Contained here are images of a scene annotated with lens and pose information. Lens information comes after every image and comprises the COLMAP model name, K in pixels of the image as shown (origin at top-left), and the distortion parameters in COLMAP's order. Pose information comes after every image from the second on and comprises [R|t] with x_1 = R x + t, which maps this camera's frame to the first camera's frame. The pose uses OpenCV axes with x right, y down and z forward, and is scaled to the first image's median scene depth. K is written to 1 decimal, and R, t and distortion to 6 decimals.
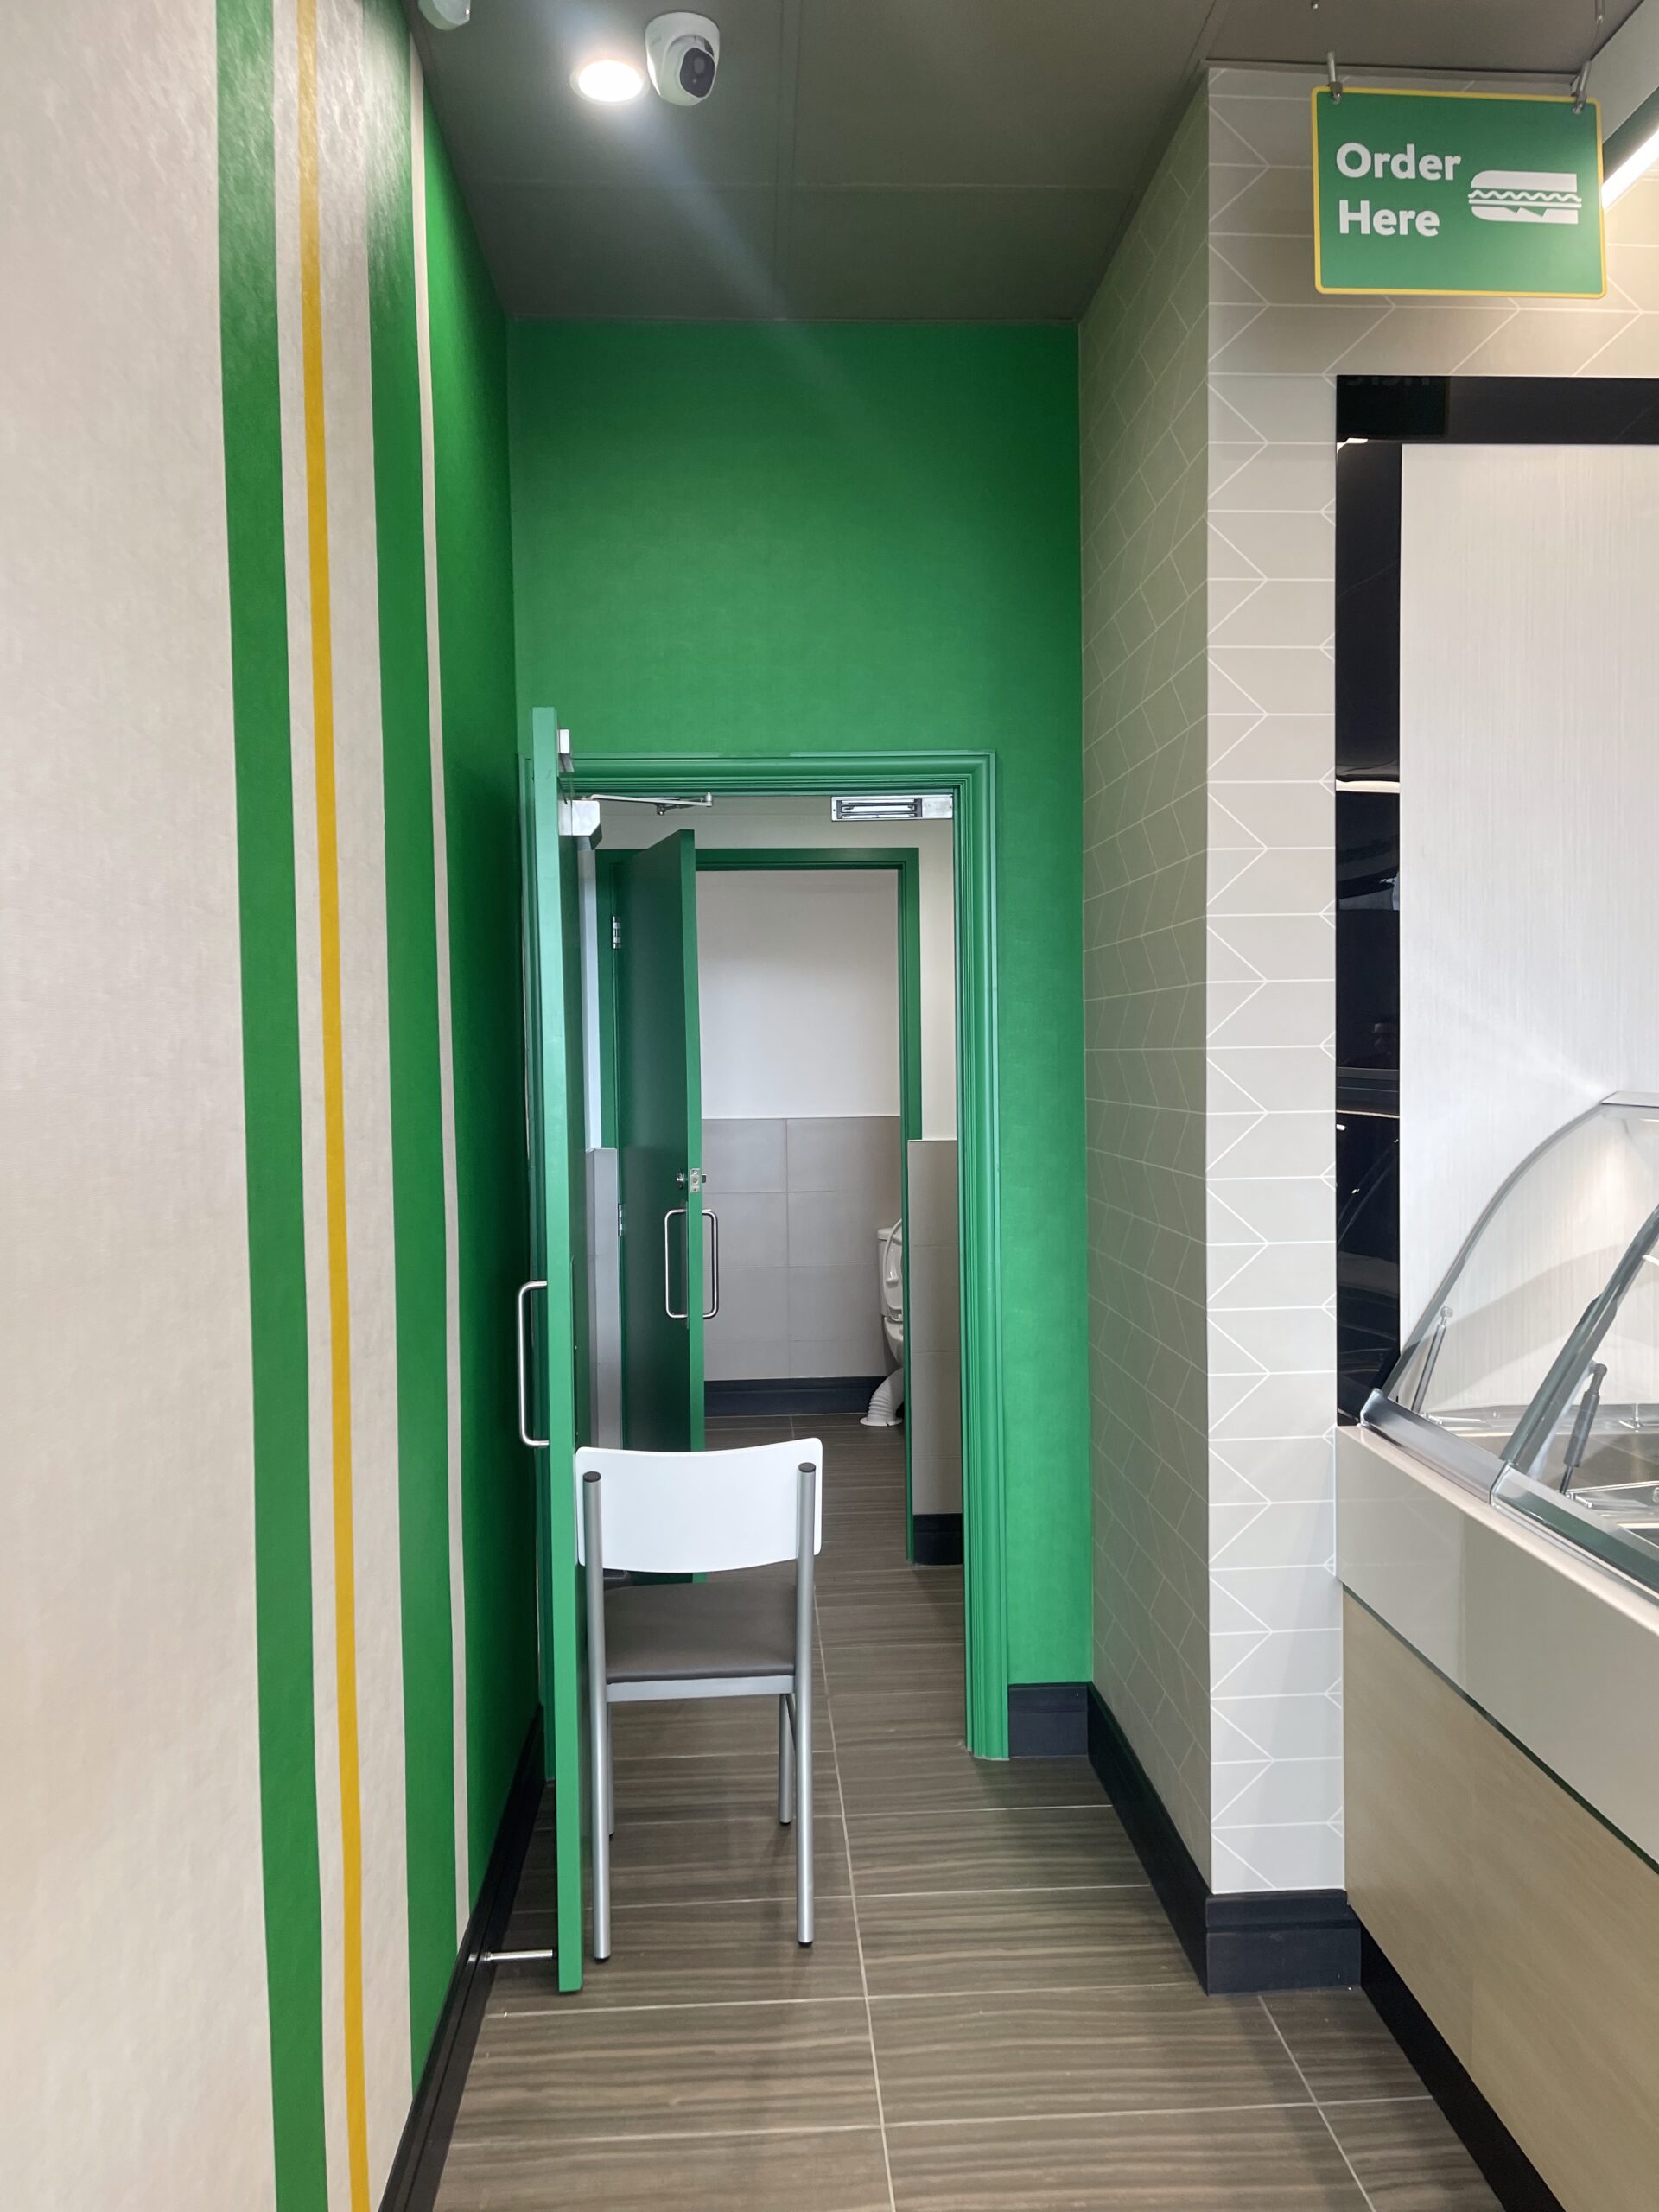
lens RADIAL K [[1667.6, 0, 831.2], [0, 1667.6, 1107.7], [0, 0, 1]] dist [0.050329, -0.065551]
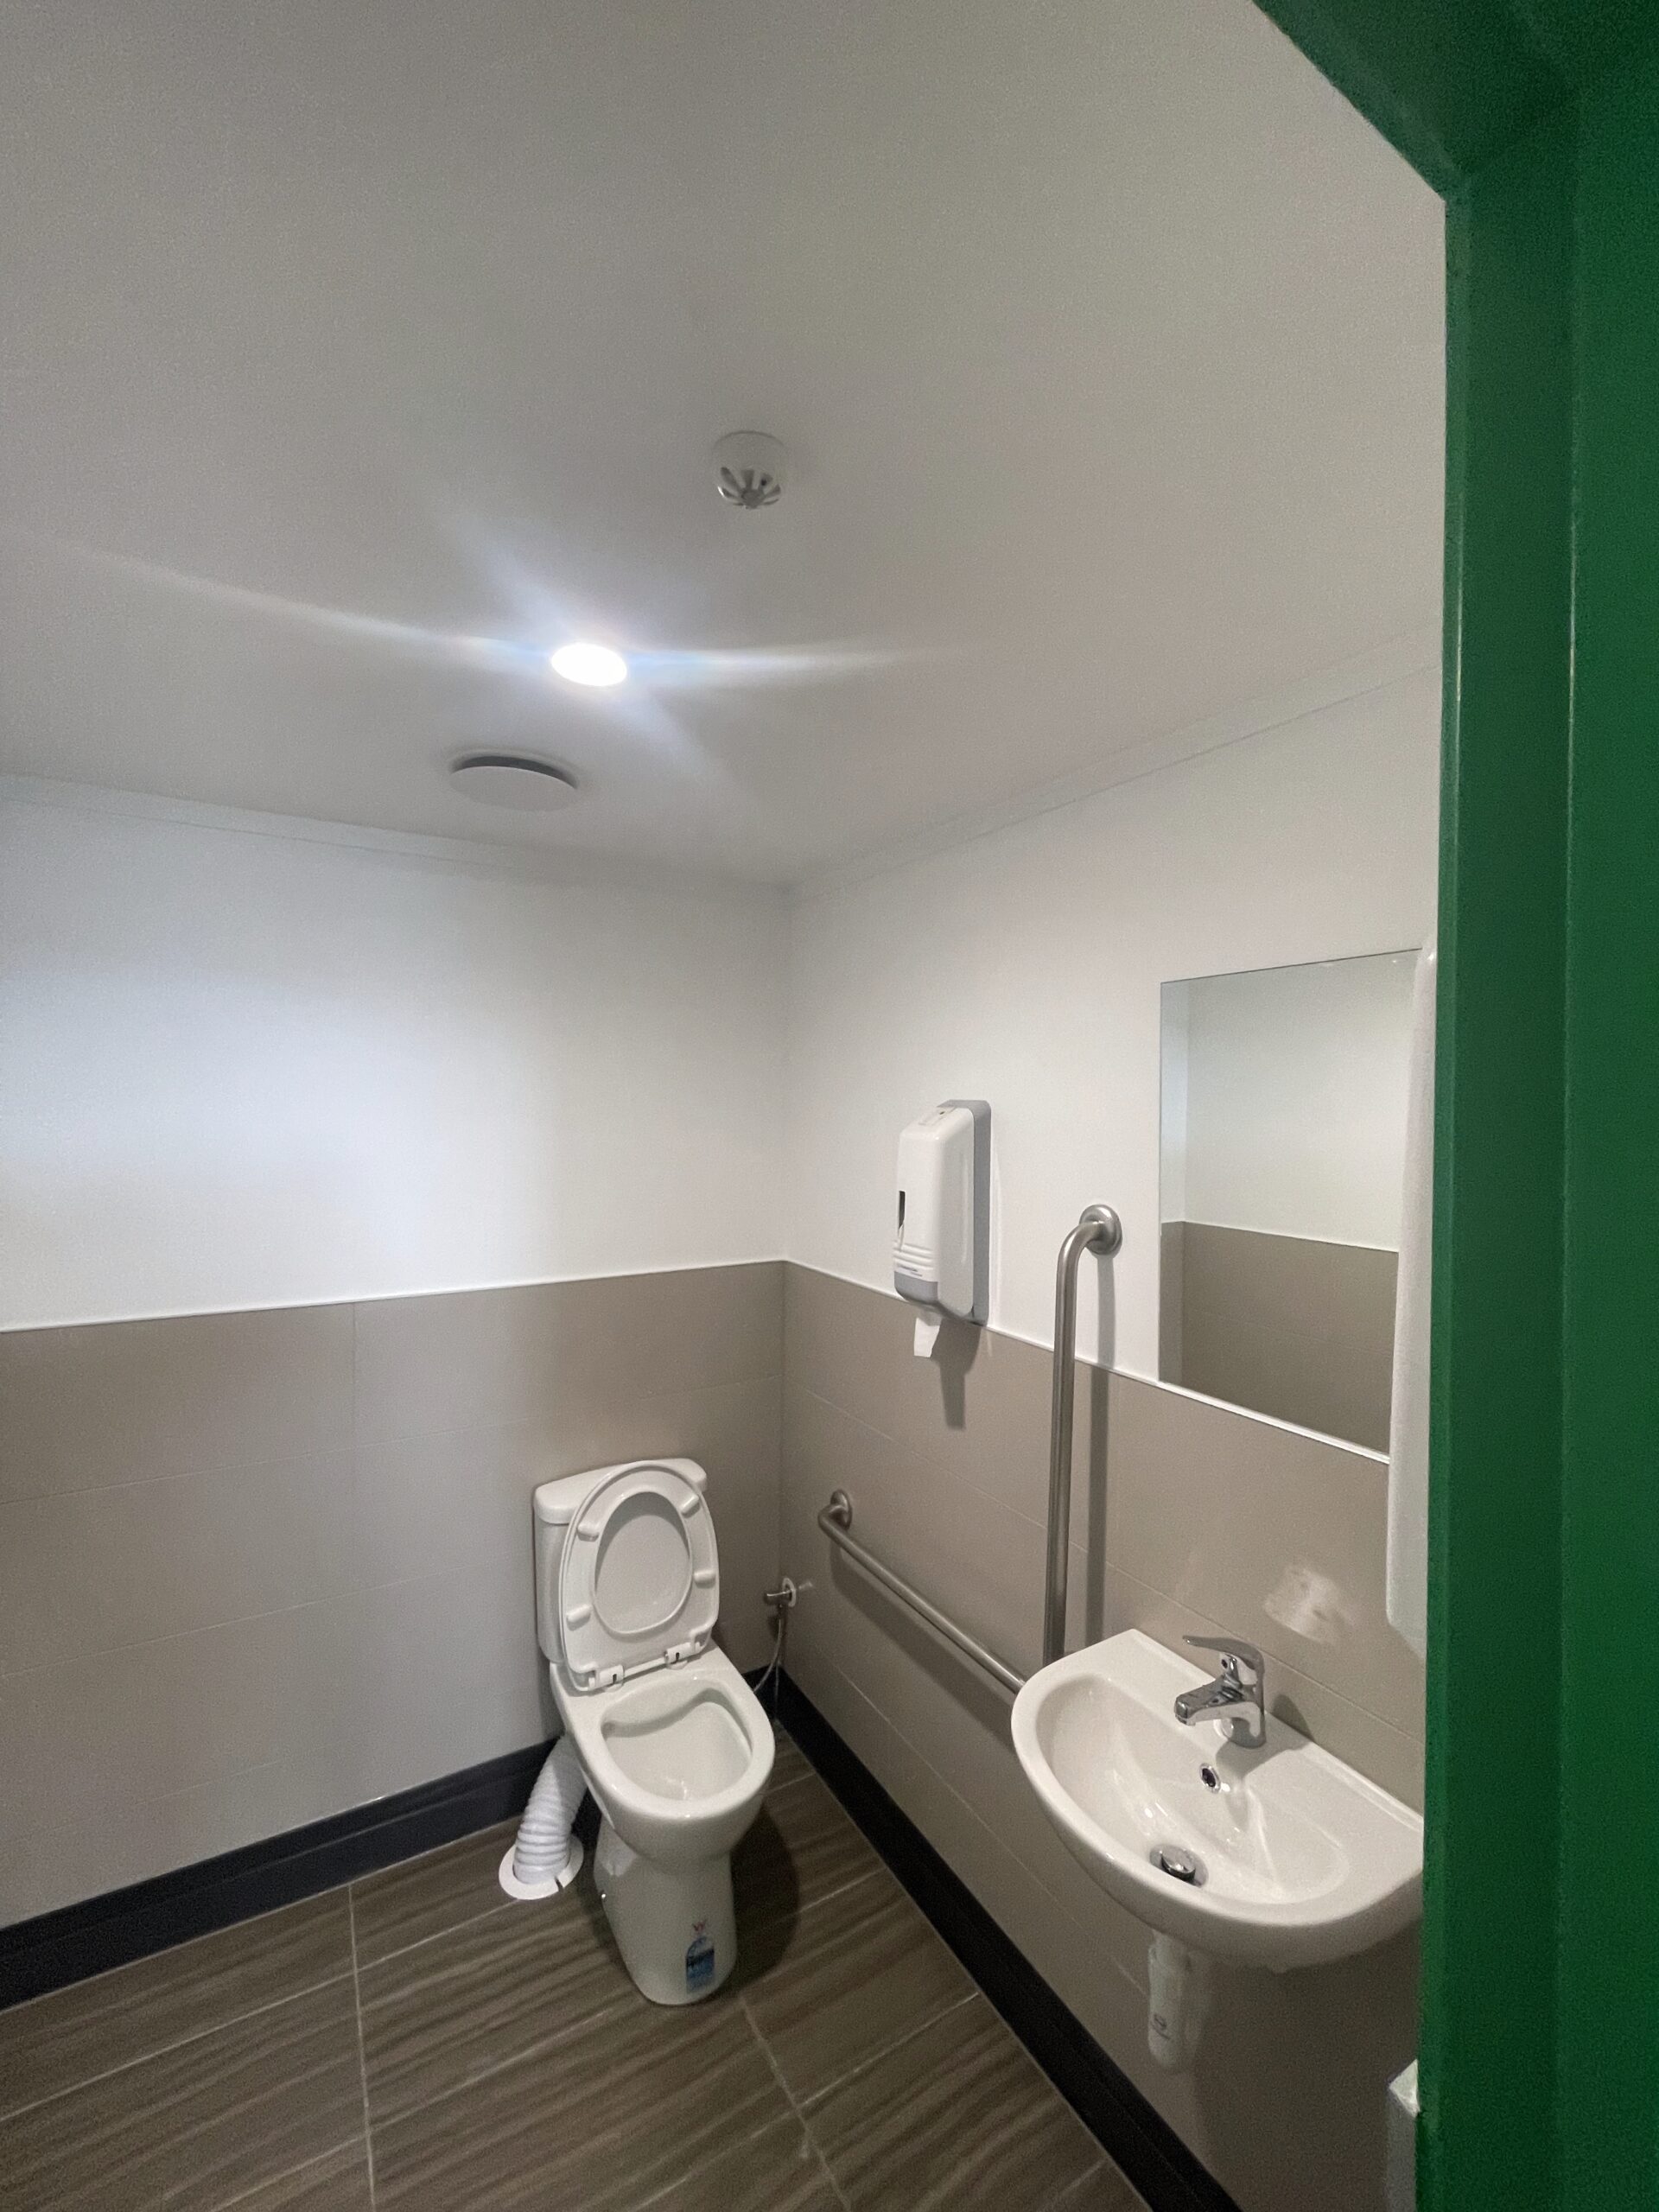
lens RADIAL K [[892.4, 0, 815.4], [0, 892.4, 1104.9], [0, 0, 1]] dist [-0.002023, 0.000688]
pose [[0.889795, 0.022567, 0.455802, -0.053515], [-0.009505, 0.999476, -0.030928, -0.091513], [-0.456261, 0.023187, 0.889544, 1.345769]]
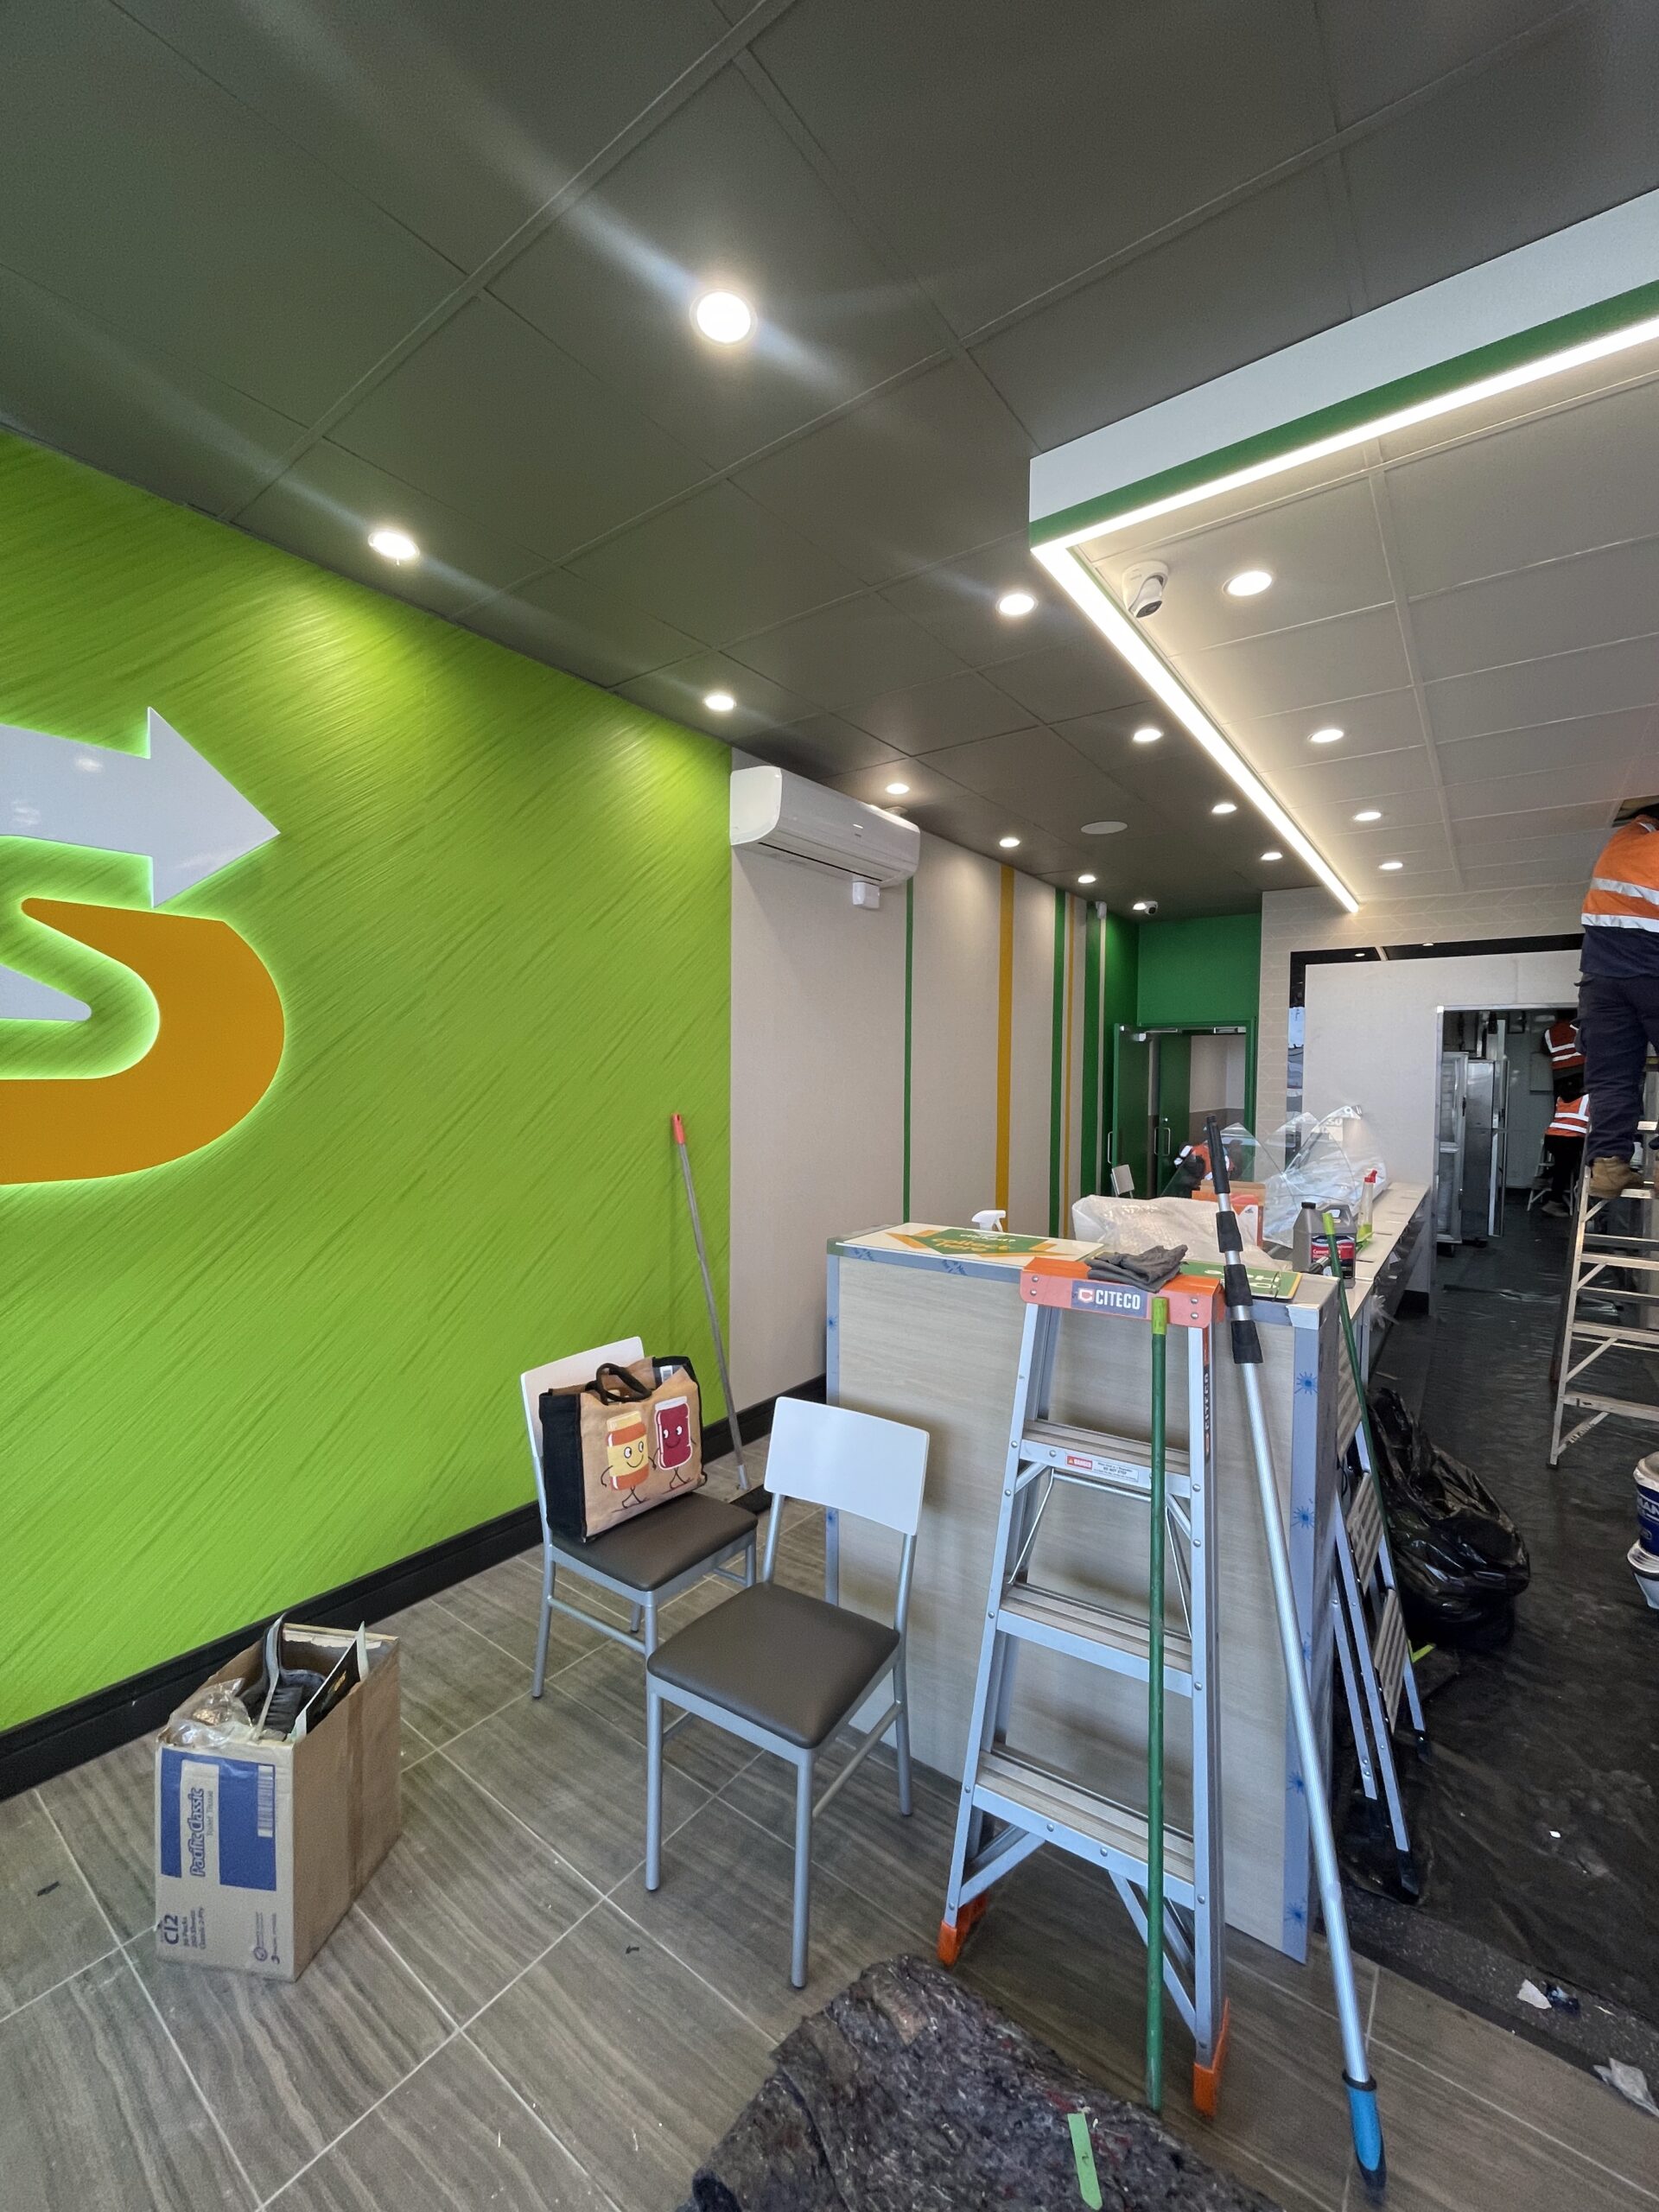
lens RADIAL K [[892.4, 0, 837.2], [0, 892.4, 1106.0], [0, 0, 1]] dist [-0.002023, 0.000688]
pose [[0.776772, 0.045936, -0.628105, 0.668077], [-0.042426, 0.998888, 0.020585, 0.002181], [0.628352, 0.010658, 0.777856, -1.293622]]
